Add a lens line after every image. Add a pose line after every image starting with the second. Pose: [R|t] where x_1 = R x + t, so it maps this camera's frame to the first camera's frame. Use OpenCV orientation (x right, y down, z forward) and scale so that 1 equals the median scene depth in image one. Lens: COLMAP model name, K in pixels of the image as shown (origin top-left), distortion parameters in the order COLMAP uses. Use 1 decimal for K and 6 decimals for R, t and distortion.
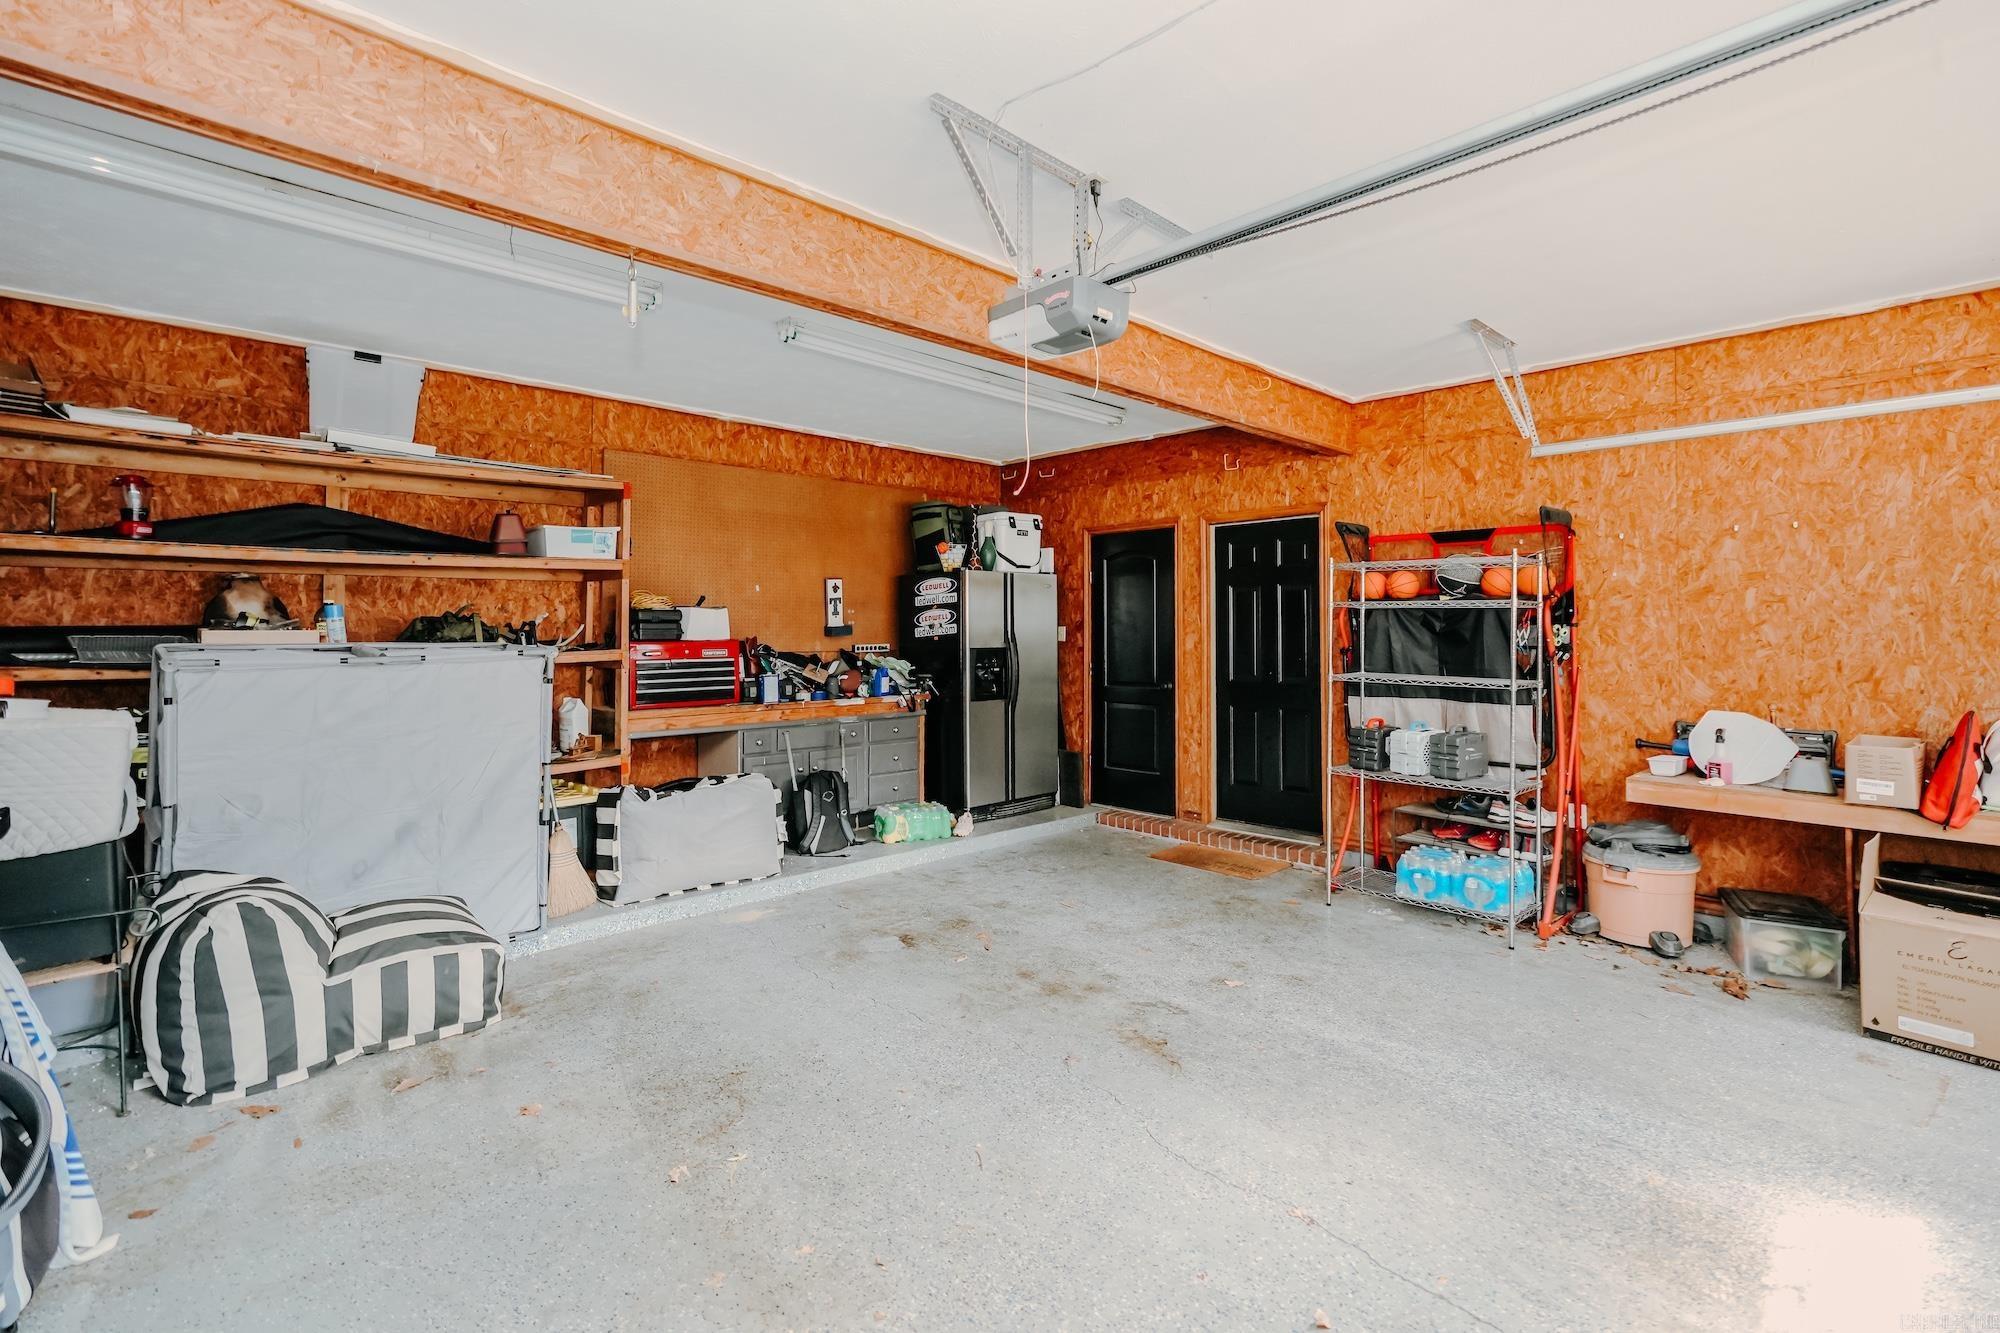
lens RADIAL K [[917.9, 0, 1001.8], [0, 917.9, 650.7], [0, 0, 1]] dist [-0.001484, 0.000051]
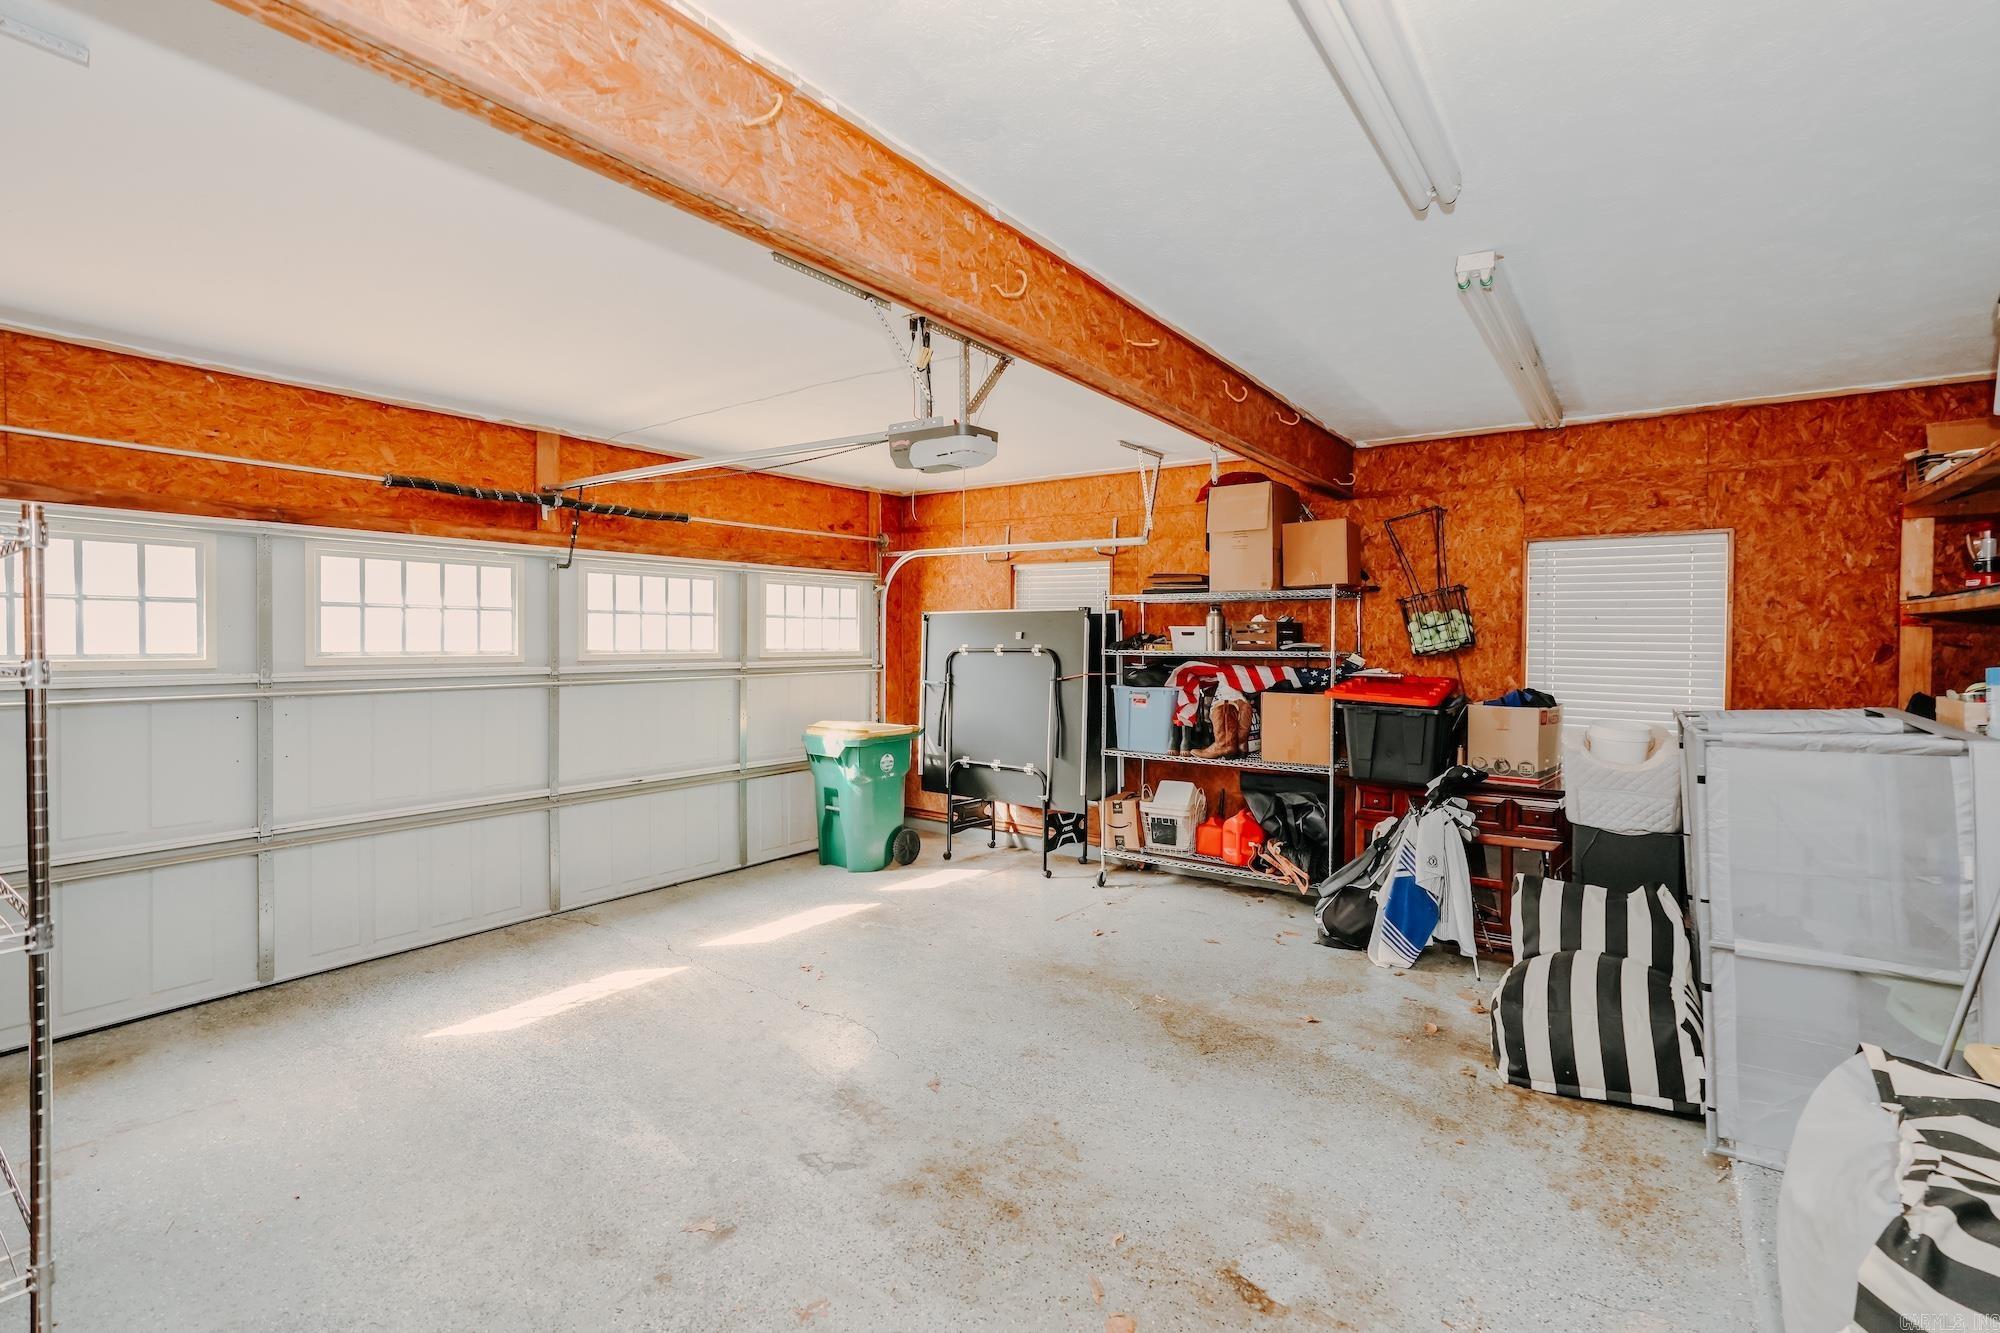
lens RADIAL K [[917.9, 0, 999.4], [0, 917.9, 652.8], [0, 0, 1]] dist [-0.001484, 0.000051]
pose [[-0.984974, -0.000322, -0.172700, 0.165747], [-0.007721, 0.999081, 0.042172, -0.101218], [0.172527, 0.042872, -0.984071, 1.816326]]
